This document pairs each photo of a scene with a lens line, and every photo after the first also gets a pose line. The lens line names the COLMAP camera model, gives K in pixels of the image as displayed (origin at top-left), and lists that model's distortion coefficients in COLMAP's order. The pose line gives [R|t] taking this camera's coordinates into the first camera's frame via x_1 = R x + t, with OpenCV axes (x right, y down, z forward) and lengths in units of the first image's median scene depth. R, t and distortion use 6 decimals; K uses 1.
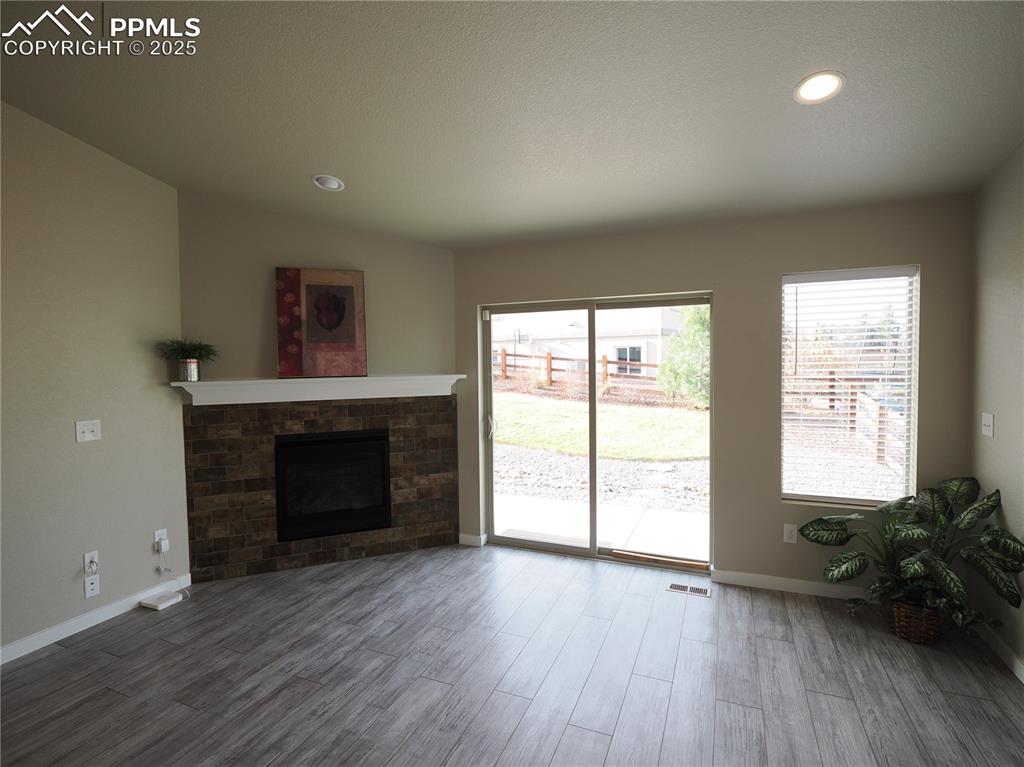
lens RADIAL K [[496.3, 0, 513.8], [0, 496.3, 381.3], [0, 0, 1]] dist [-0.014527, 0.000540]
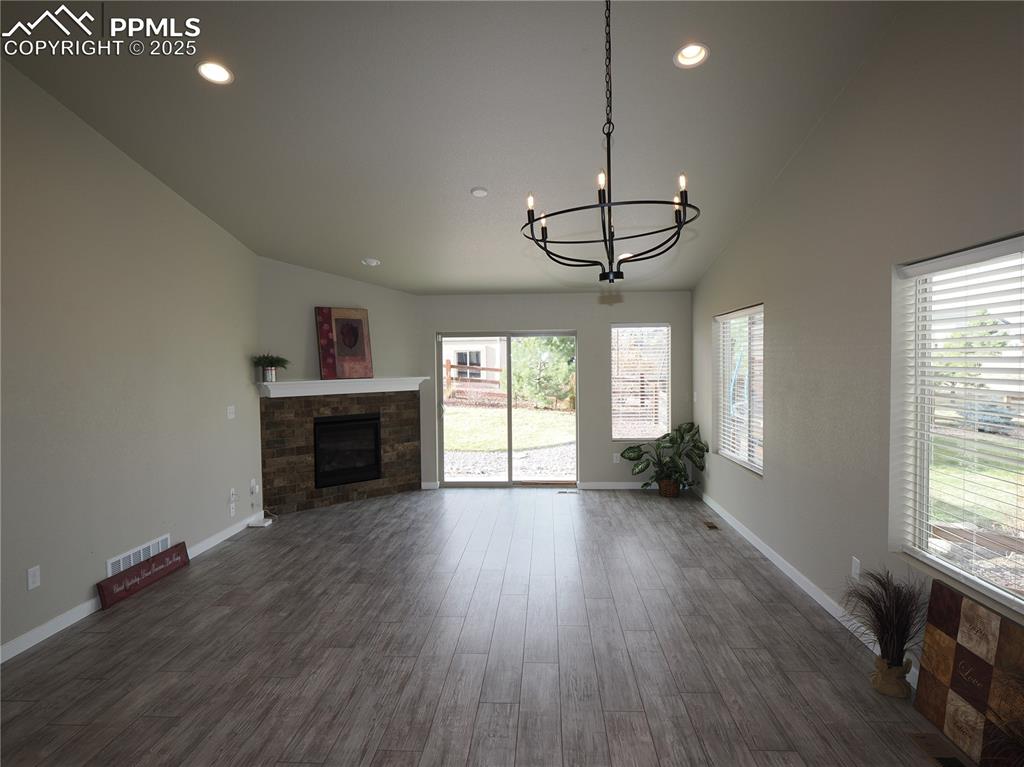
lens RADIAL K [[550.8, 0, 512.0], [0, 550.8, 383.5], [0, 0, 1]] dist [-0.000800, 0.000061]
pose [[0.944175, -0.010302, 0.329283, -0.478768], [0.012449, 0.999913, -0.004413, 0.021352], [-0.329209, 0.008266, 0.944221, -0.810157]]
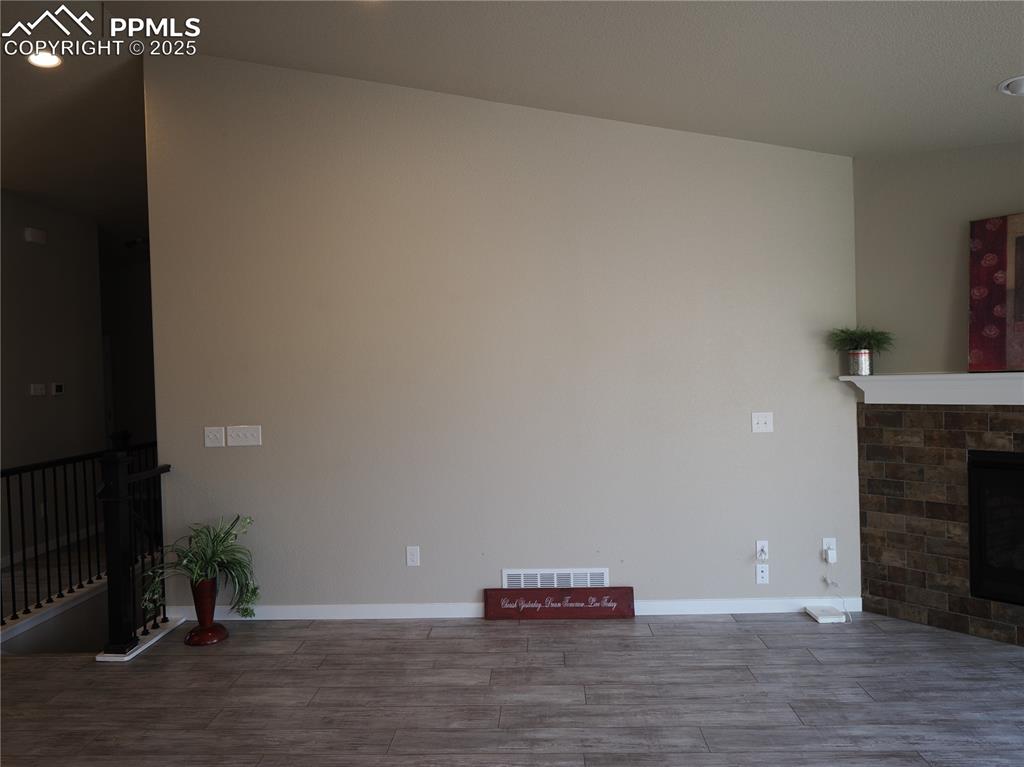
lens RADIAL K [[667.3, 0, 524.4], [0, 667.3, 380.7], [0, 0, 1]] dist [-0.005157, -0.001214]
pose [[0.361317, 0.013627, -0.932344, 0.208207], [-0.009972, 0.999892, 0.010749, 0.002400], [0.932390, 0.005414, 0.361414, 0.022850]]
